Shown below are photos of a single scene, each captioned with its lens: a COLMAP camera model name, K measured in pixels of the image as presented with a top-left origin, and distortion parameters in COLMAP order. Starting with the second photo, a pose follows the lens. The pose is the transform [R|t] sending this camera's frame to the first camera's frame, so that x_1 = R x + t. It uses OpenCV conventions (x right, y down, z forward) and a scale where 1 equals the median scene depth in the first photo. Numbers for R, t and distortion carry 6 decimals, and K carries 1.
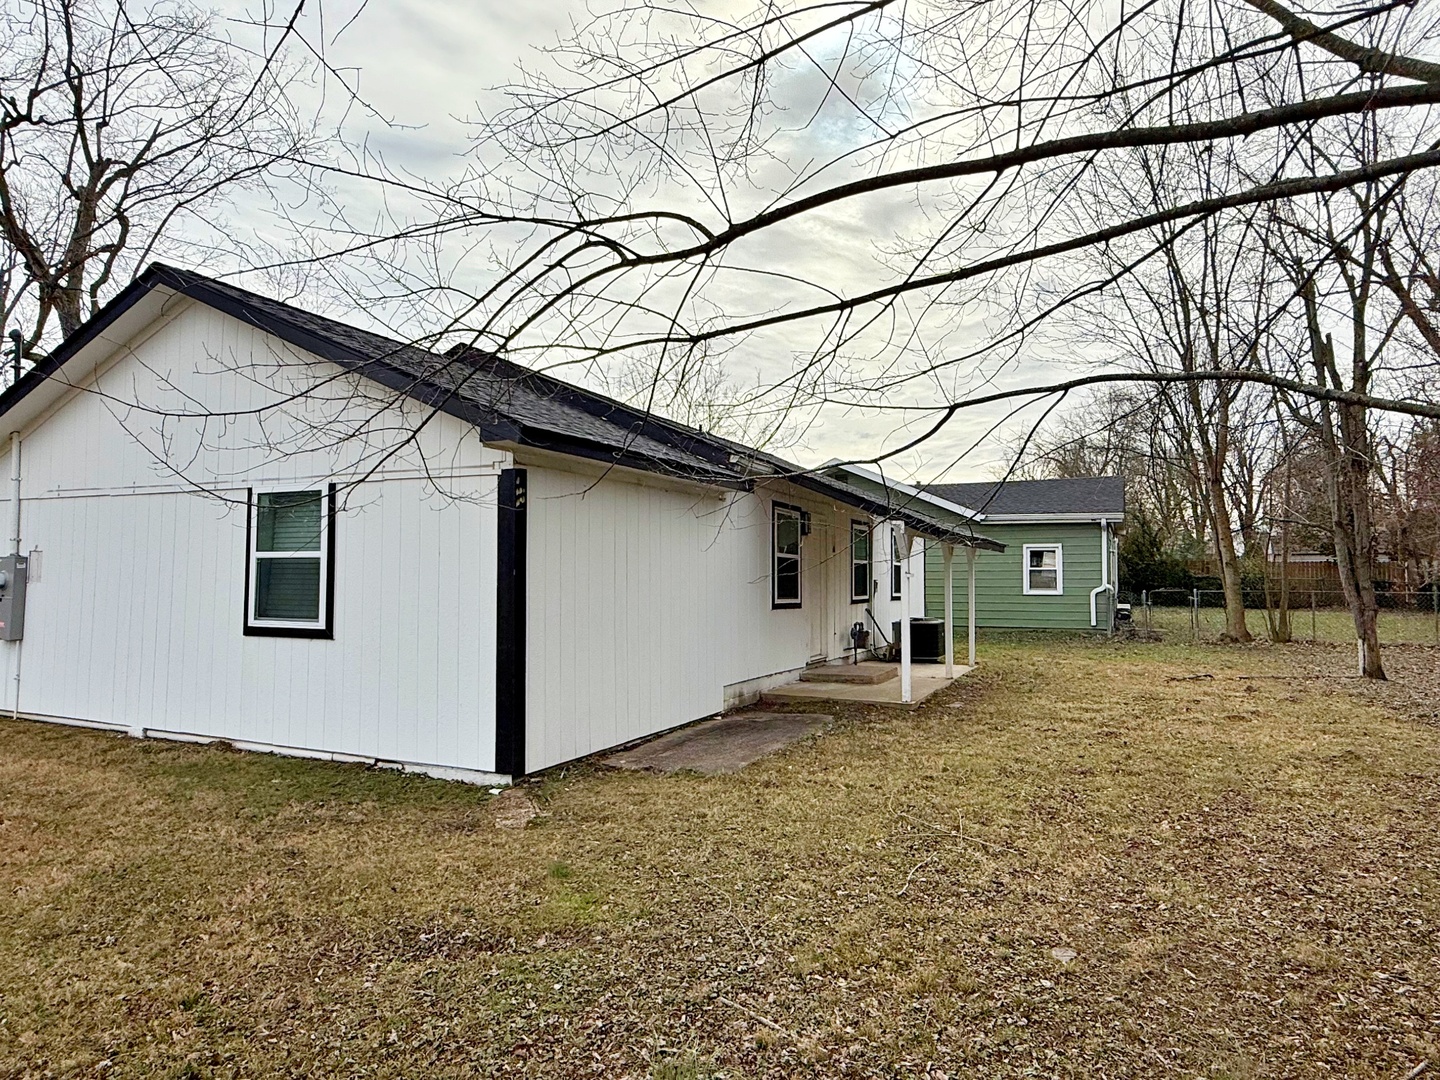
lens RADIAL K [[887.2, 0, 720.0], [0, 887.2, 540.0], [0, 0, 1]] dist [0.001631, -0.000462]
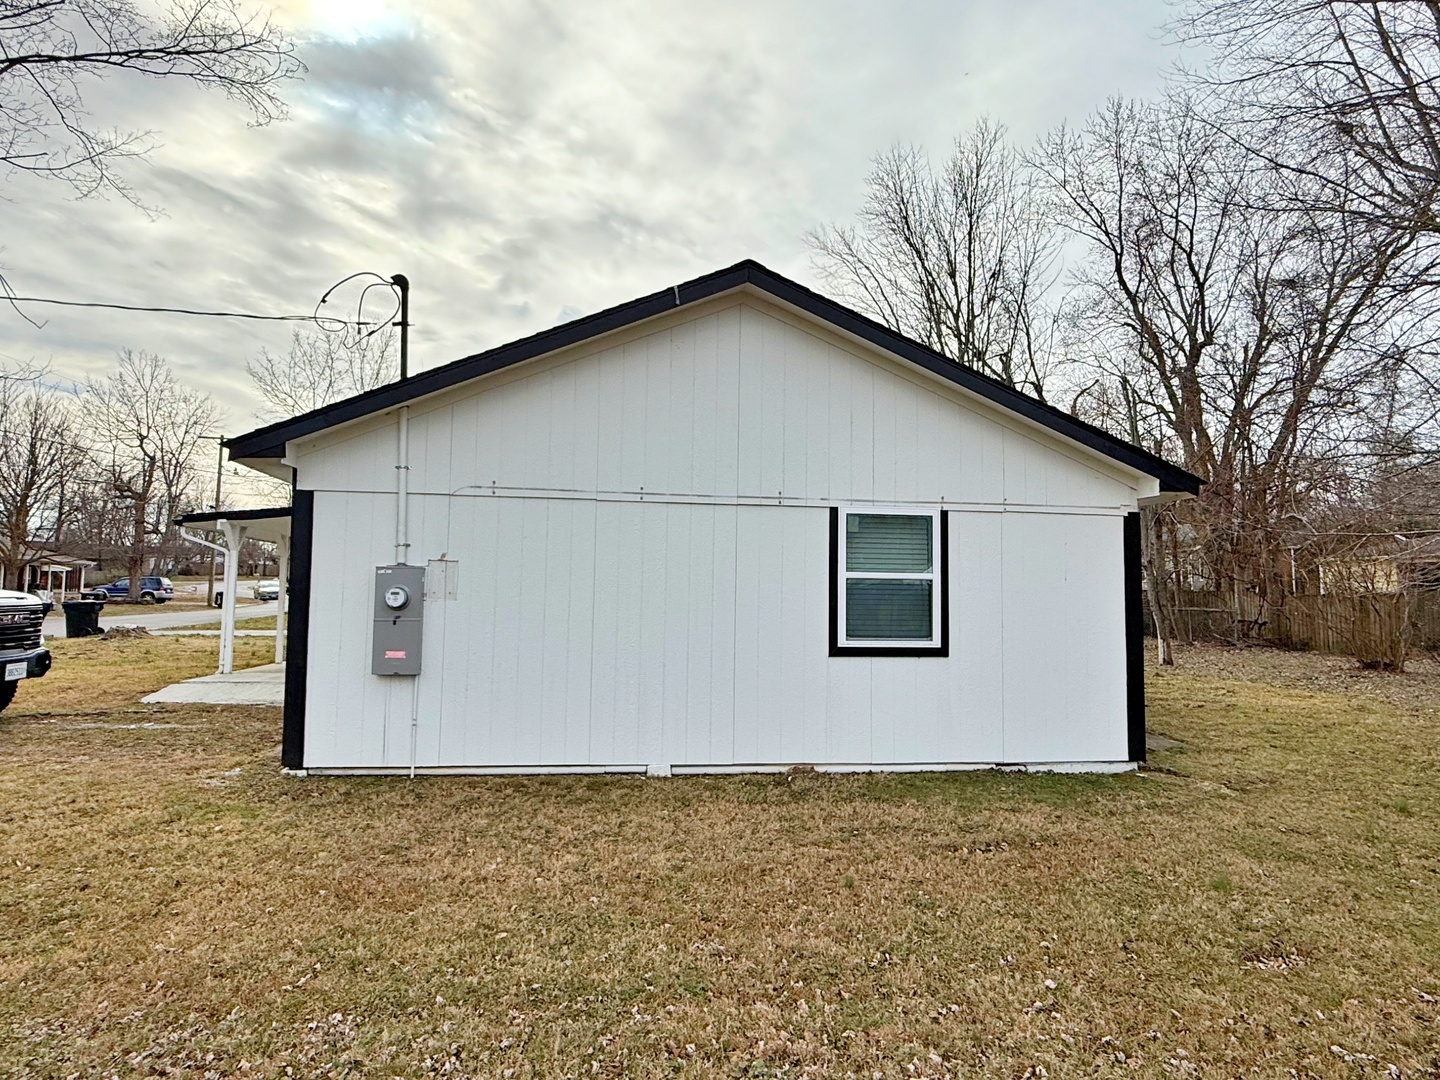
lens RADIAL K [[887.2, 0, 720.0], [0, 887.2, 540.0], [0, 0, 1]] dist [0.001631, -0.000462]
pose [[0.828045, 0.042935, 0.559015, -1.234084], [-0.037142, 0.999074, -0.021717, 0.004417], [-0.559430, -0.002780, 0.828873, 0.261288]]
